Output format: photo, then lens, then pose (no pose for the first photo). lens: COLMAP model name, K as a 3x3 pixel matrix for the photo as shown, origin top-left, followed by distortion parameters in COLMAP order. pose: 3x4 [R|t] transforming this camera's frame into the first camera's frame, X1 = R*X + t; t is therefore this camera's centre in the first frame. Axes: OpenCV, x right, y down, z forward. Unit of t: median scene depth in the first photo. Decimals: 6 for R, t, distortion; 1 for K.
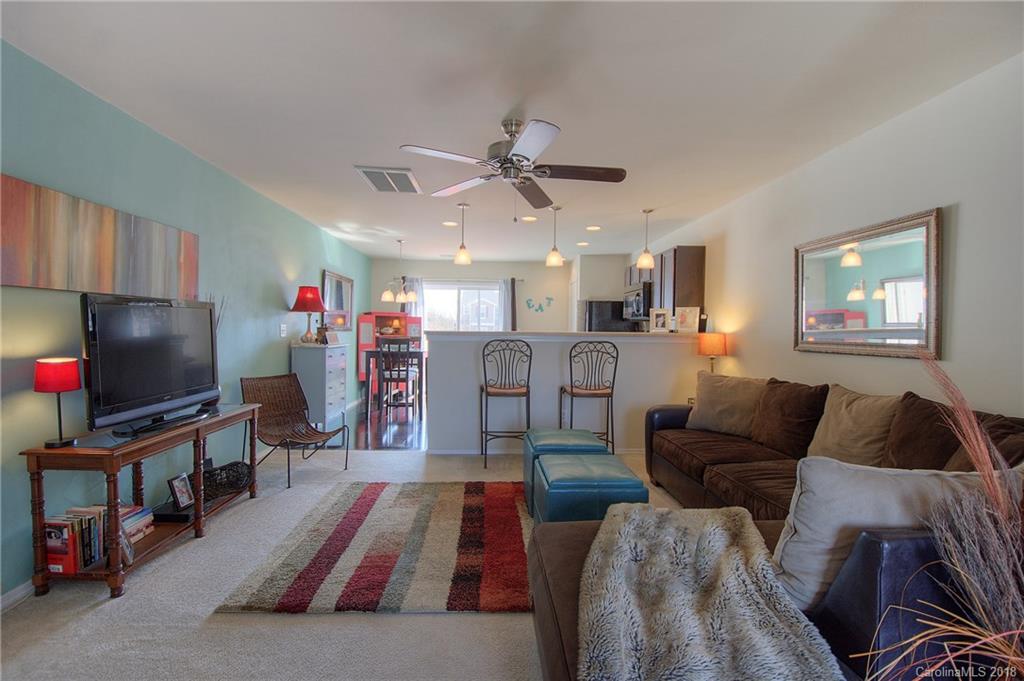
lens RADIAL K [[444.7, 0, 532.3], [0, 444.7, 338.5], [0, 0, 1]] dist [0.016339, -0.021183]
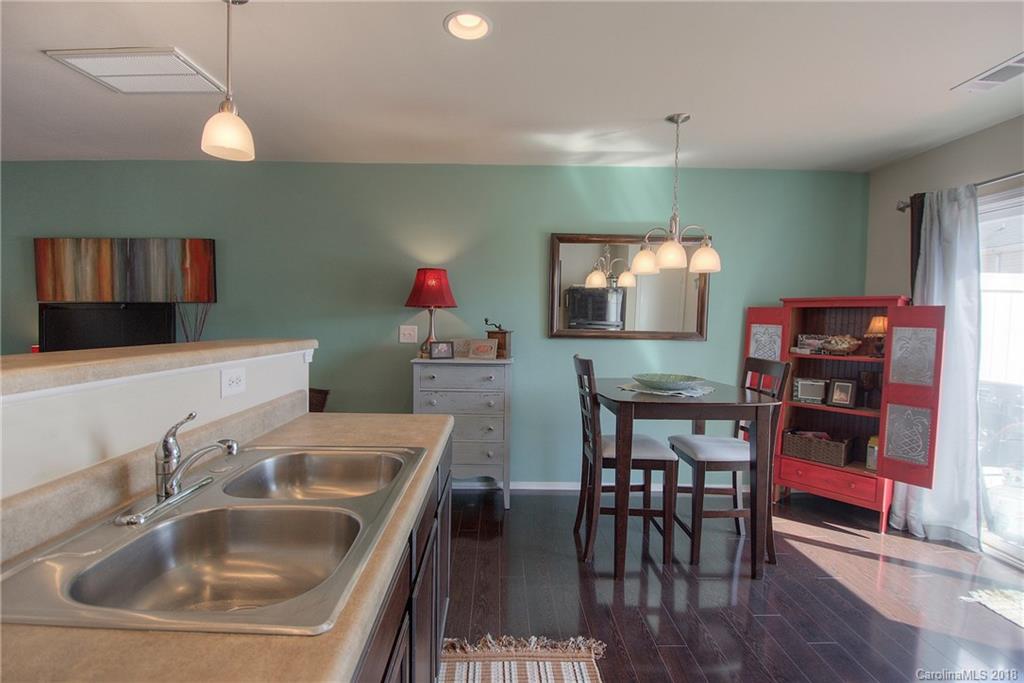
lens RADIAL K [[462.3, 0, 507.0], [0, 462.3, 340.2], [0, 0, 1]] dist [0.017687, -0.025120]
pose [[-0.081462, 0.030231, -0.996218, 0.273090], [-0.035854, 0.998804, 0.033241, -0.052862], [0.996031, 0.038426, -0.080281, 1.708739]]
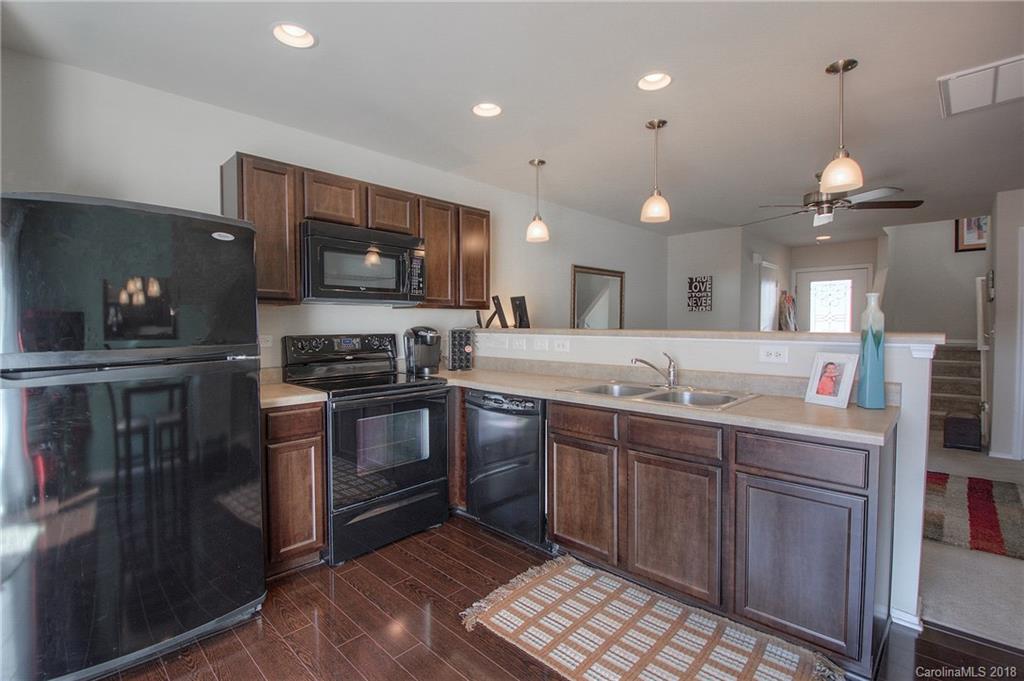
lens RADIAL K [[462.3, 0, 507.0], [0, 462.3, 339.2], [0, 0, 1]] dist [0.017687, -0.025120]
pose [[-0.648074, -0.037104, 0.760673, -0.410860], [0.010732, 0.998268, 0.057836, -0.056086], [-0.761501, 0.045646, -0.646554, 2.161663]]
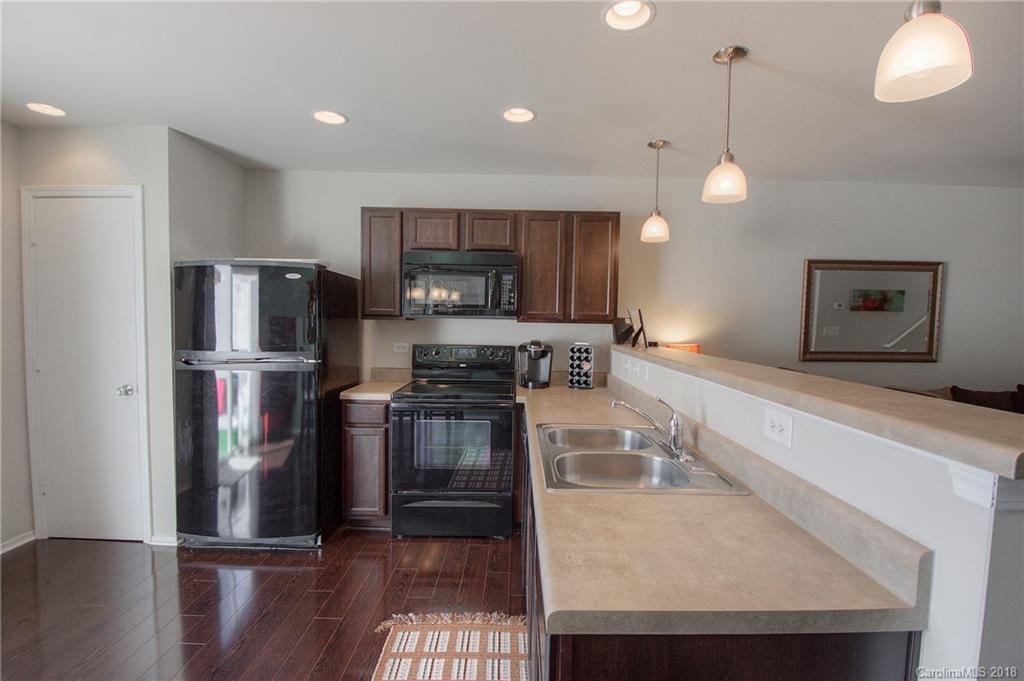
lens RADIAL K [[462.3, 0, 507.0], [0, 462.3, 339.2], [0, 0, 1]] dist [0.017687, -0.025120]
pose [[0.088712, -0.051899, 0.994704, -0.537777], [0.006314, 0.998651, 0.051542, -0.082478], [-0.996037, 0.001708, 0.088920, 1.603369]]
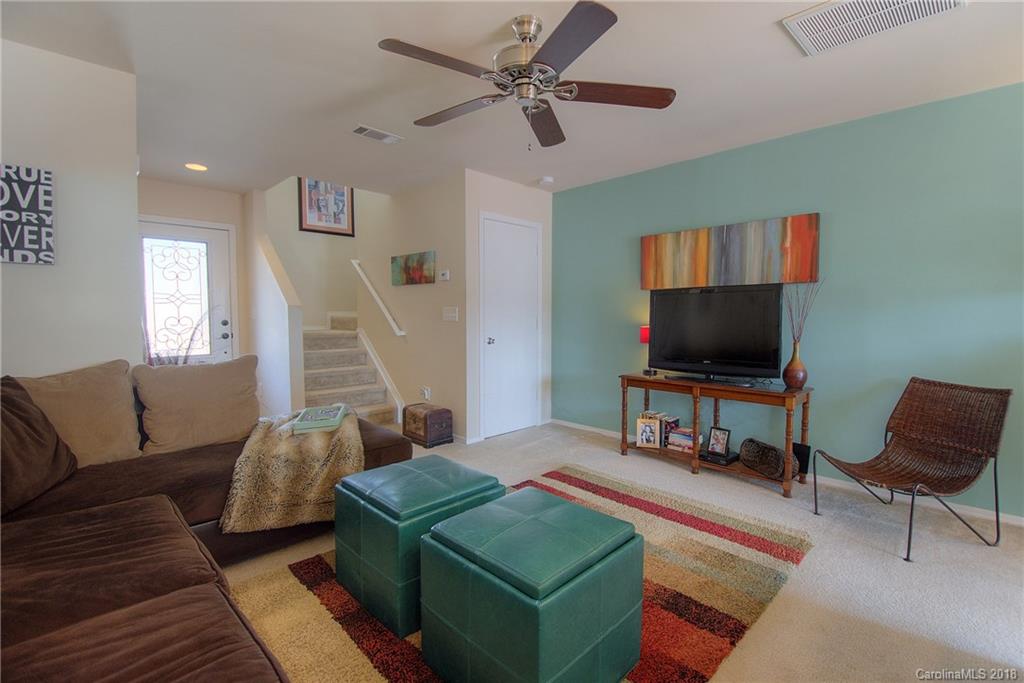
lens RADIAL K [[455.0, 0, 512.1], [0, 455.0, 338.9], [0, 0, 1]] dist [0.017433, -0.021752]
pose [[-0.777970, 0.017905, -0.628047, 0.372279], [-0.027497, 0.997666, 0.062503, -0.002637], [0.627700, 0.065894, -0.775661, 1.307474]]
